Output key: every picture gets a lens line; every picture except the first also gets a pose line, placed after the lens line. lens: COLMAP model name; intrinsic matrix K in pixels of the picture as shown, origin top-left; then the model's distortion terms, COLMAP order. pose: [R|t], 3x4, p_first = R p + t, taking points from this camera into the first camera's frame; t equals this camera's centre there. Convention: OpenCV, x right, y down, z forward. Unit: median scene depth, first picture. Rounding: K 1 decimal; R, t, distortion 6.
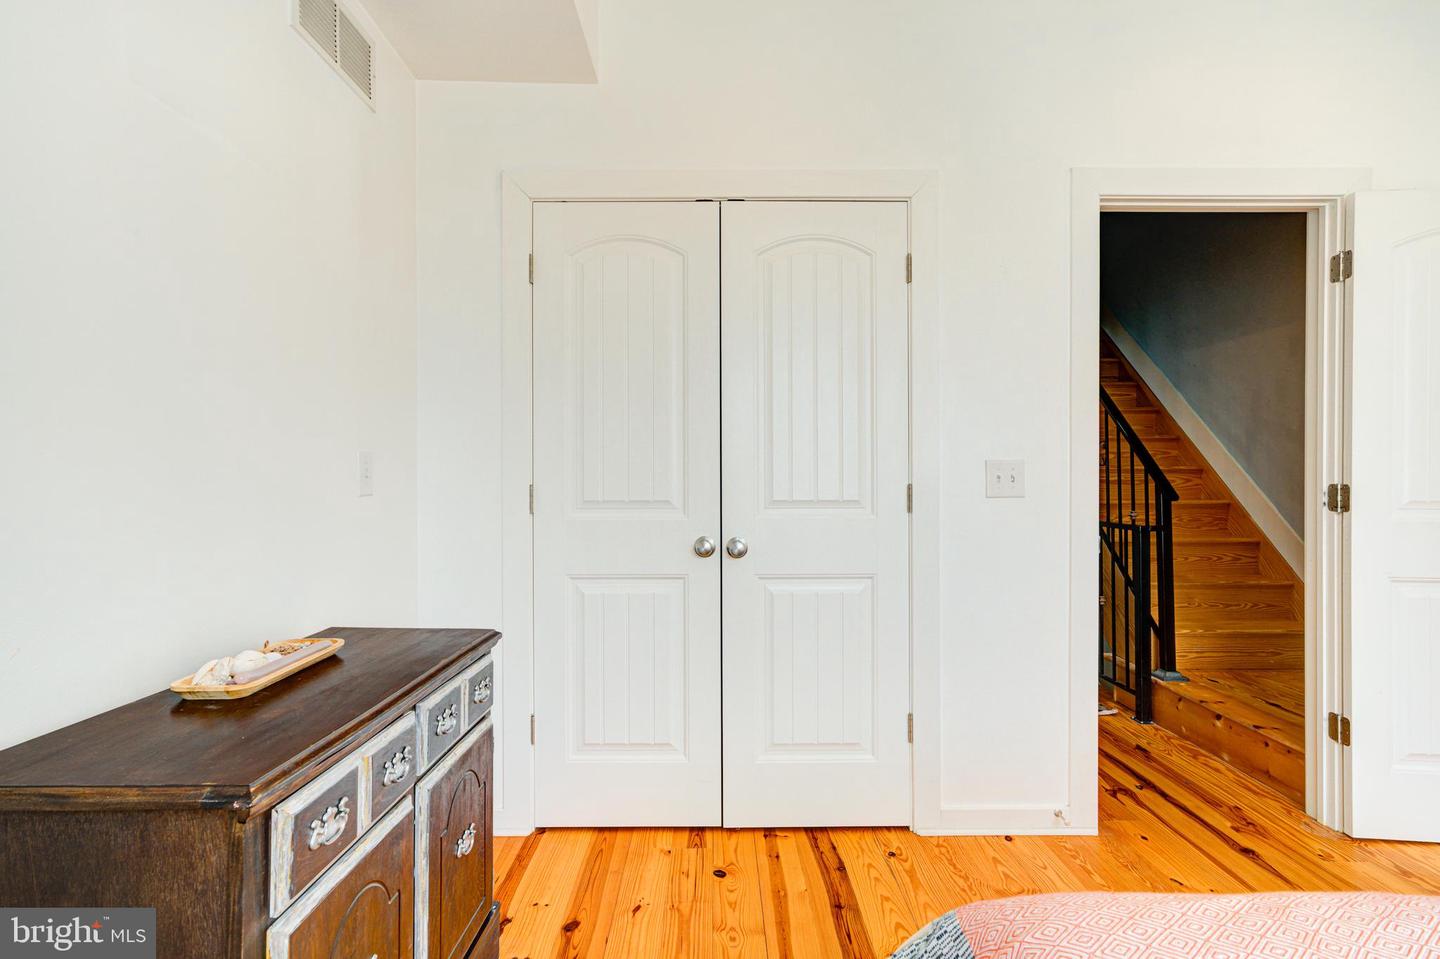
lens RADIAL K [[733.9, 0, 719.8], [0, 733.9, 480.3], [0, 0, 1]] dist [0.001954, 0.000029]
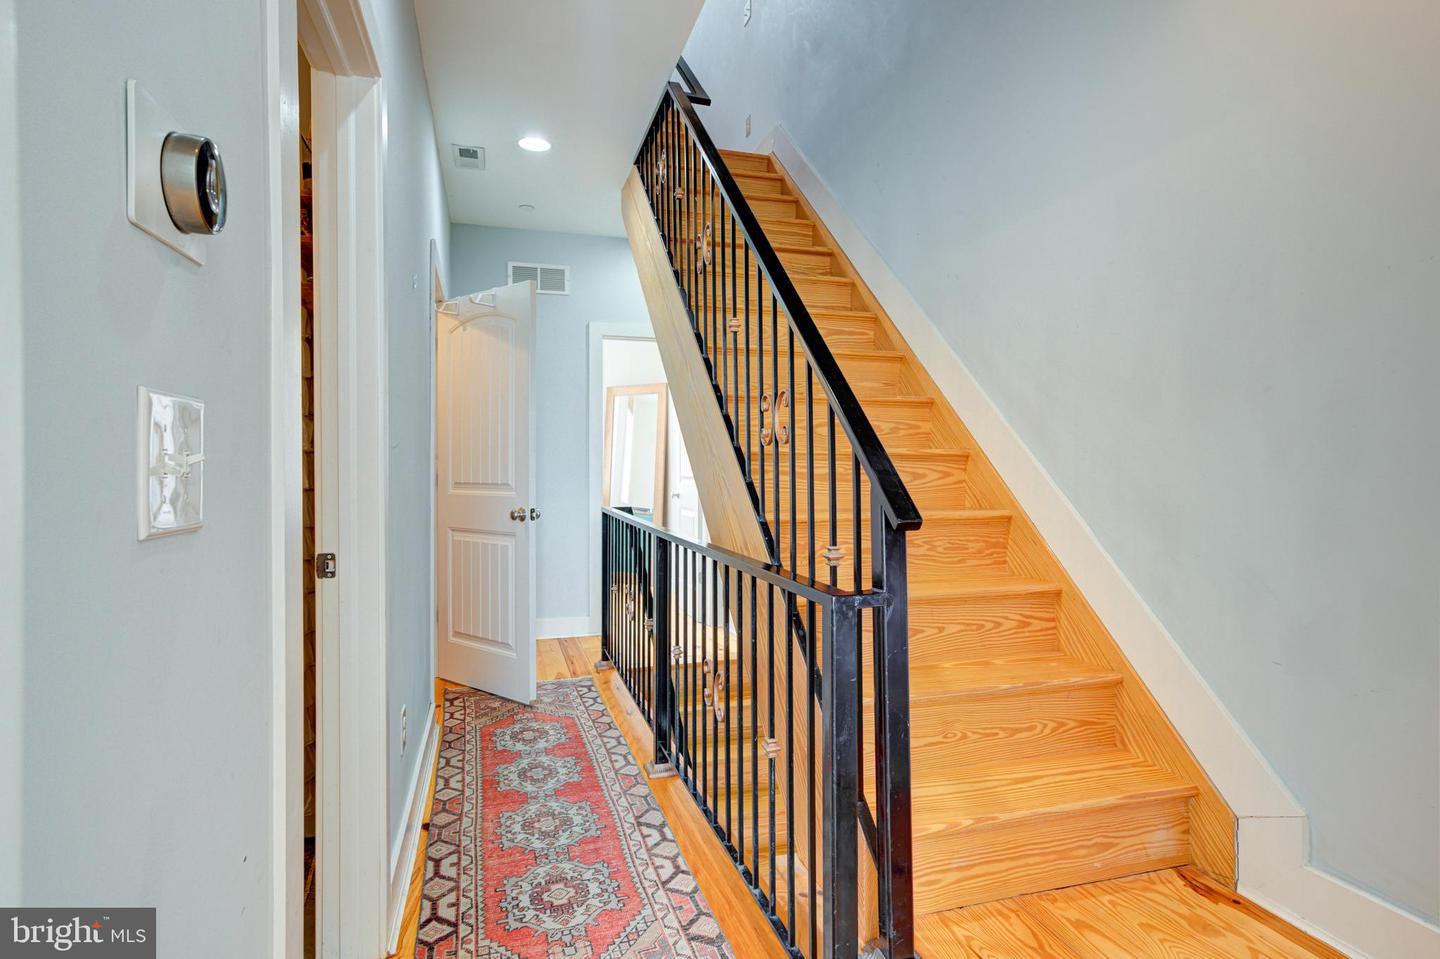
lens RADIAL K [[770.4, 0, 729.7], [0, 770.4, 470.2], [0, 0, 1]] dist [-0.008307, -0.000911]
pose [[0.957655, 0.004910, 0.287876, 0.393293], [-0.006102, 0.999976, 0.003244, -0.004968], [-0.287854, -0.004863, 0.957662, 0.614020]]
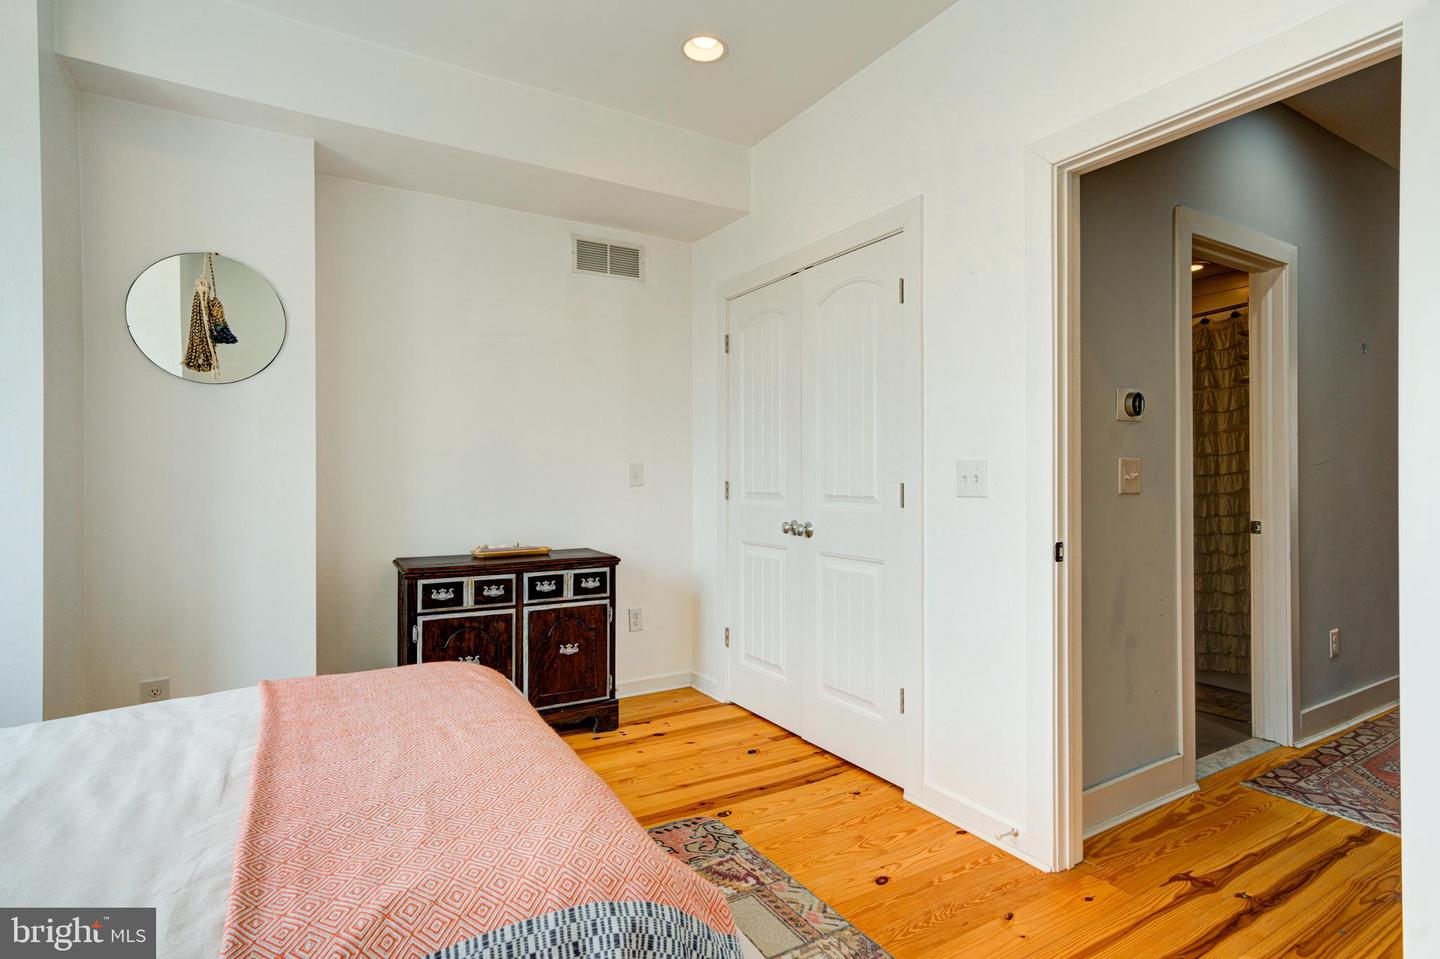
lens RADIAL K [[724.9, 0, 725.1], [0, 724.9, 471.6], [0, 0, 1]] dist [-0.014316, 0.012179]
pose [[0.513393, -0.002968, -0.858149, 0.717662], [-0.002927, 0.999982, -0.005209, -0.003825], [0.858149, 0.005187, 0.513375, 0.134040]]
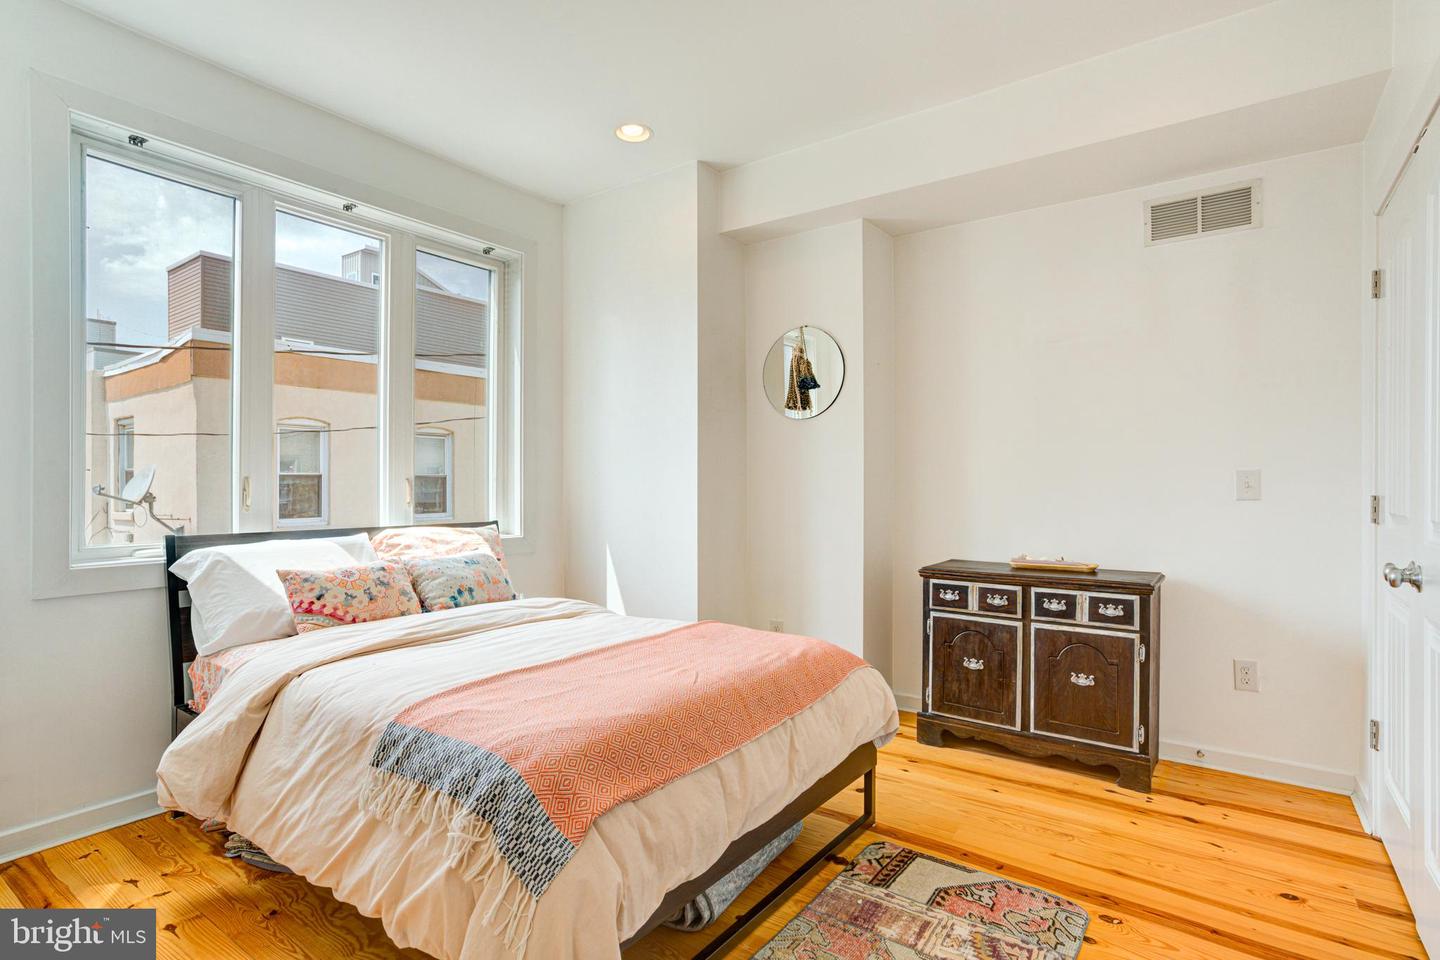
lens RADIAL K [[724.9, 0, 734.1], [0, 724.9, 487.6], [0, 0, 1]] dist [-0.014316, 0.012179]
pose [[-0.584491, 0.005230, -0.811383, 0.723962], [-0.003697, 0.999952, 0.009109, -0.006941], [0.811392, 0.008324, -0.584443, 0.576202]]
